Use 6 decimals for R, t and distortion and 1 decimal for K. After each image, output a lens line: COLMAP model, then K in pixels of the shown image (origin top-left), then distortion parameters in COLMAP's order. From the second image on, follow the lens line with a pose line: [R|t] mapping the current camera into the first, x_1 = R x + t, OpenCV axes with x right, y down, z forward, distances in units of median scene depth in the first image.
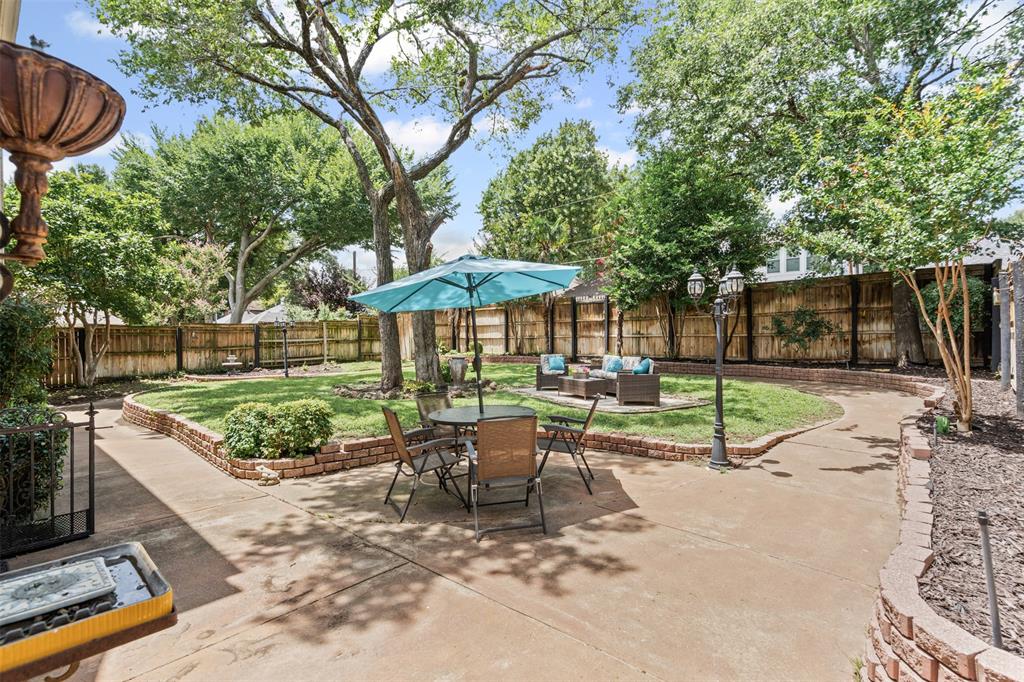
lens RADIAL K [[481.2, 0, 512.3], [0, 481.2, 337.5], [0, 0, 1]] dist [-0.005779, 0.001552]
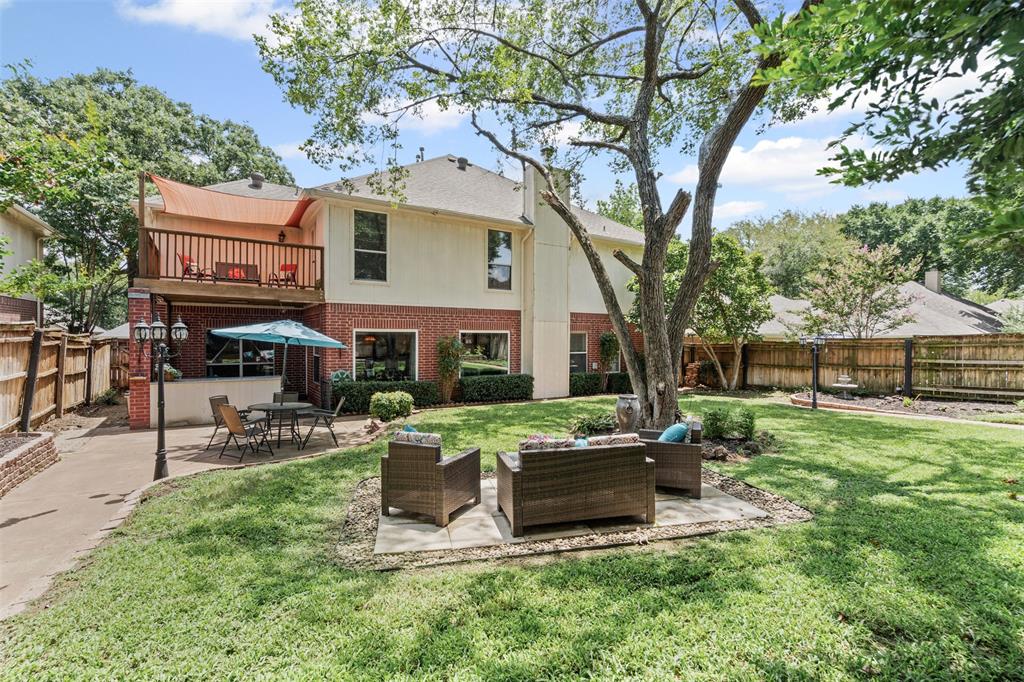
lens RADIAL K [[481.2, 0, 512.1], [0, 481.2, 338.4], [0, 0, 1]] dist [-0.005779, 0.001552]
pose [[-0.301188, -0.002359, -0.953562, 0.399624], [-0.006347, 0.999980, -0.000469, -0.024340], [0.953544, 0.005911, -0.301197, 0.657818]]
